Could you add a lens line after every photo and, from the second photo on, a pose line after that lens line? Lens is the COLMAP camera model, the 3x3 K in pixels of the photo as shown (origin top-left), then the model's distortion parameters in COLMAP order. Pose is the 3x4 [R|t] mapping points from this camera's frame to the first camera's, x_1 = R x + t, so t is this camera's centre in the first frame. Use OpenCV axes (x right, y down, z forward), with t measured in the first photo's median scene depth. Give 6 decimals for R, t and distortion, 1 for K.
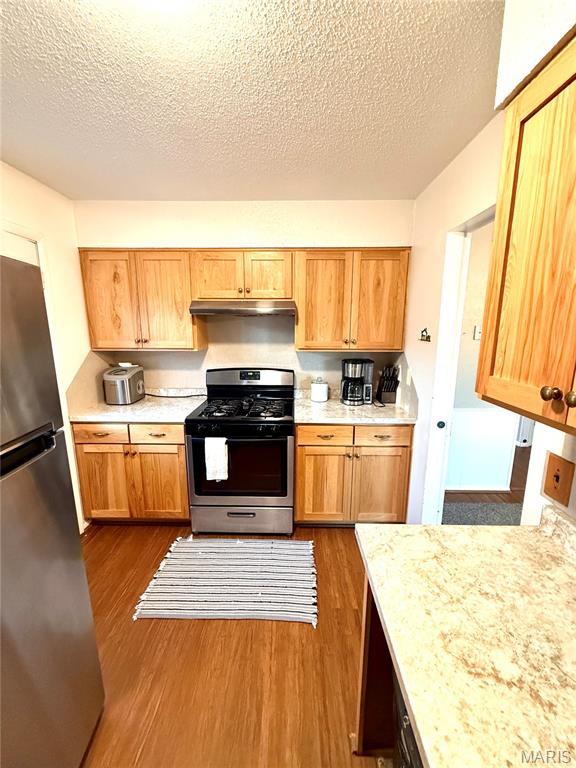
lens RADIAL K [[305.9, 0, 287.4], [0, 305.9, 381.9], [0, 0, 1]] dist [-0.003787, 0.000056]
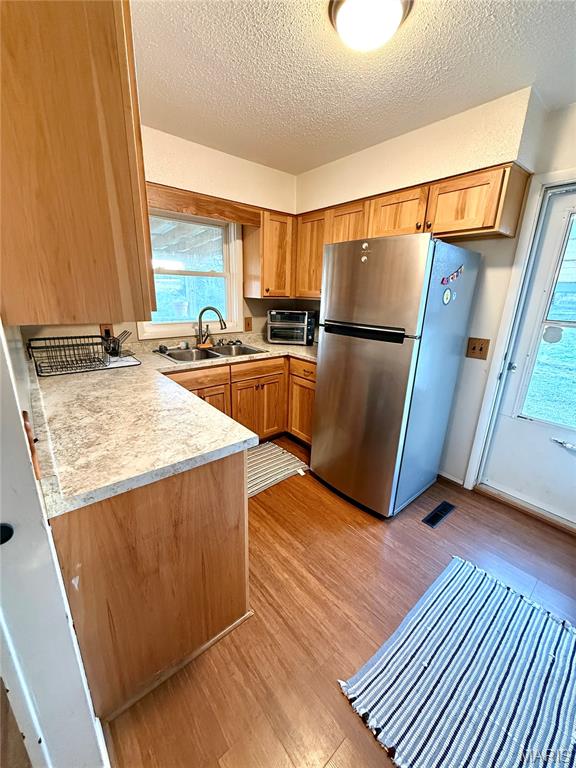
lens RADIAL K [[305.9, 0, 289.6], [0, 305.9, 382.0], [0, 0, 1]] dist [-0.003787, 0.000056]
pose [[-0.750966, 0.164956, -0.639405, 0.716198], [-0.151212, 0.899610, 0.409678, -0.173175], [0.642794, 0.404340, -0.650634, 1.496463]]
